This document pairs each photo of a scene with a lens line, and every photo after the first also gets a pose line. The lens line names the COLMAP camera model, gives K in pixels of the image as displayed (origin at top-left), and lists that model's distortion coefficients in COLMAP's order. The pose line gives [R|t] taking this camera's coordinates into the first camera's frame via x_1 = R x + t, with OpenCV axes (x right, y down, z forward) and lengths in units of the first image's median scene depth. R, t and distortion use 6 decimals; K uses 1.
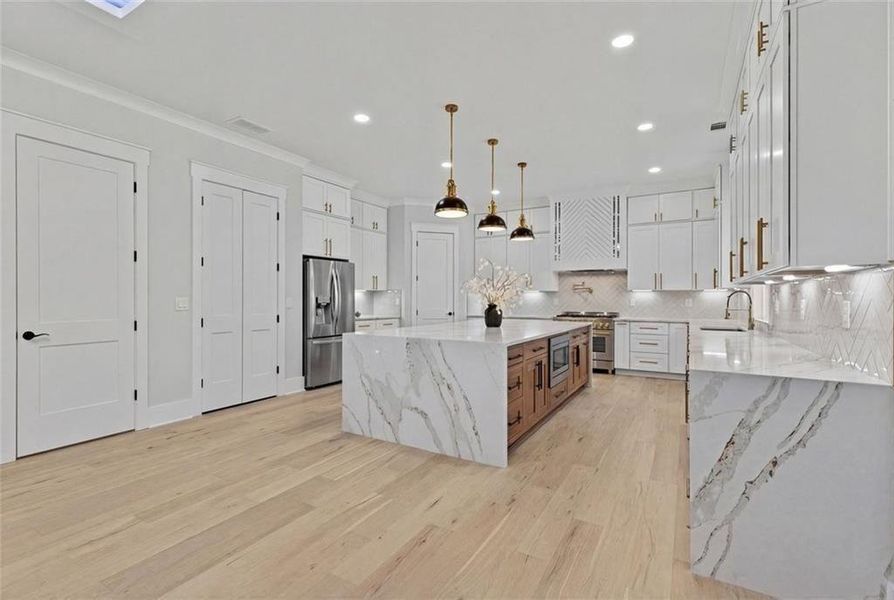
lens RADIAL K [[414.2, 0, 447.0], [0, 414.2, 300.0], [0, 0, 1]] dist [0.000021, -0.000018]
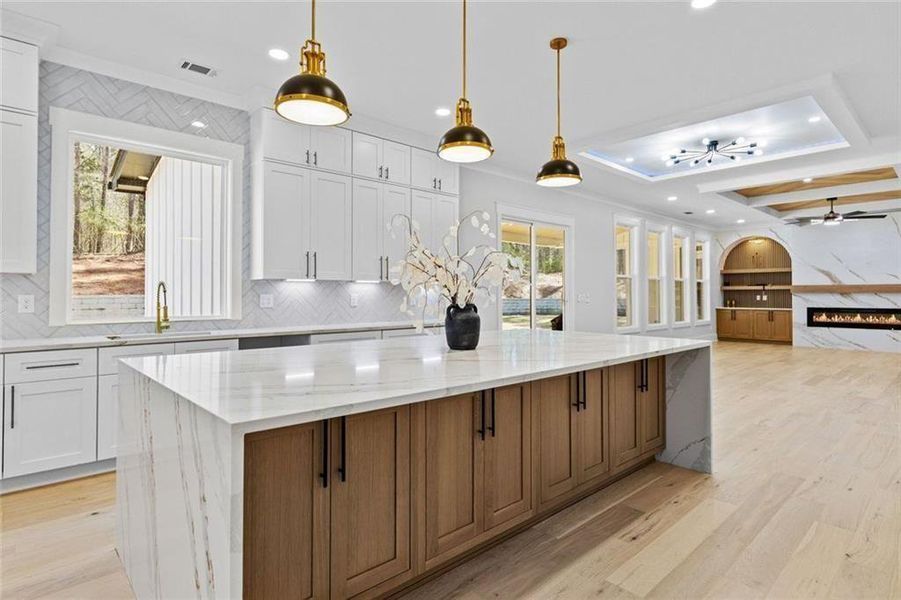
lens RADIAL K [[470.3, 0, 450.5], [0, 470.3, 300.0], [0, 0, 1]] dist [-0.000068, 0.002165]
pose [[-0.954254, -0.014481, 0.298647, -0.064775], [-0.007434, 0.999667, 0.024719, -0.016393], [-0.298905, 0.021368, -0.954044, 2.107158]]
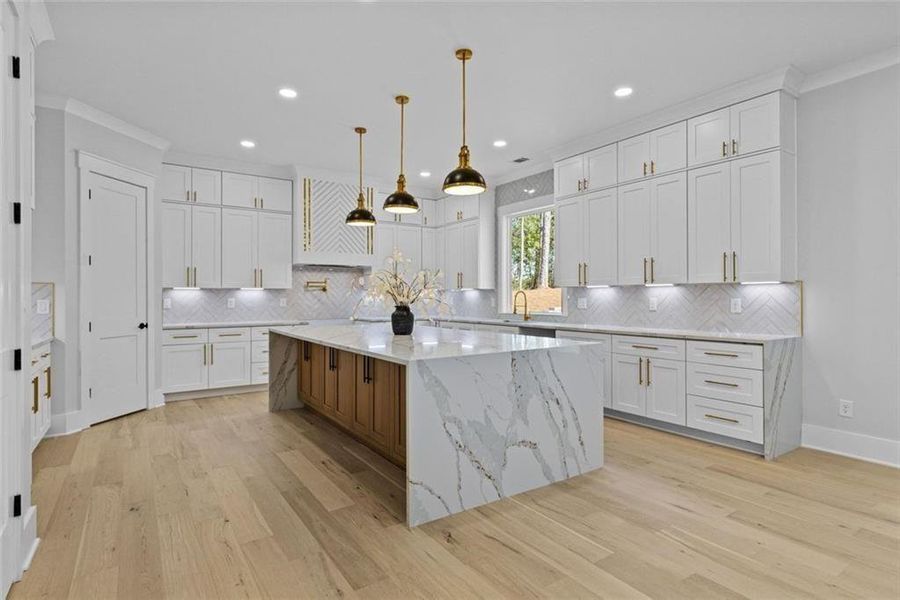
lens RADIAL K [[469.7, 0, 450.0], [0, 469.7, 300.0], [0, 0, 1]] dist [-0.000068, 0.002165]
pose [[0.432512, -0.013833, 0.901522, -0.894049], [0.010864, 0.999890, 0.010130, -0.012031], [-0.901563, 0.005412, 0.432615, 0.721326]]
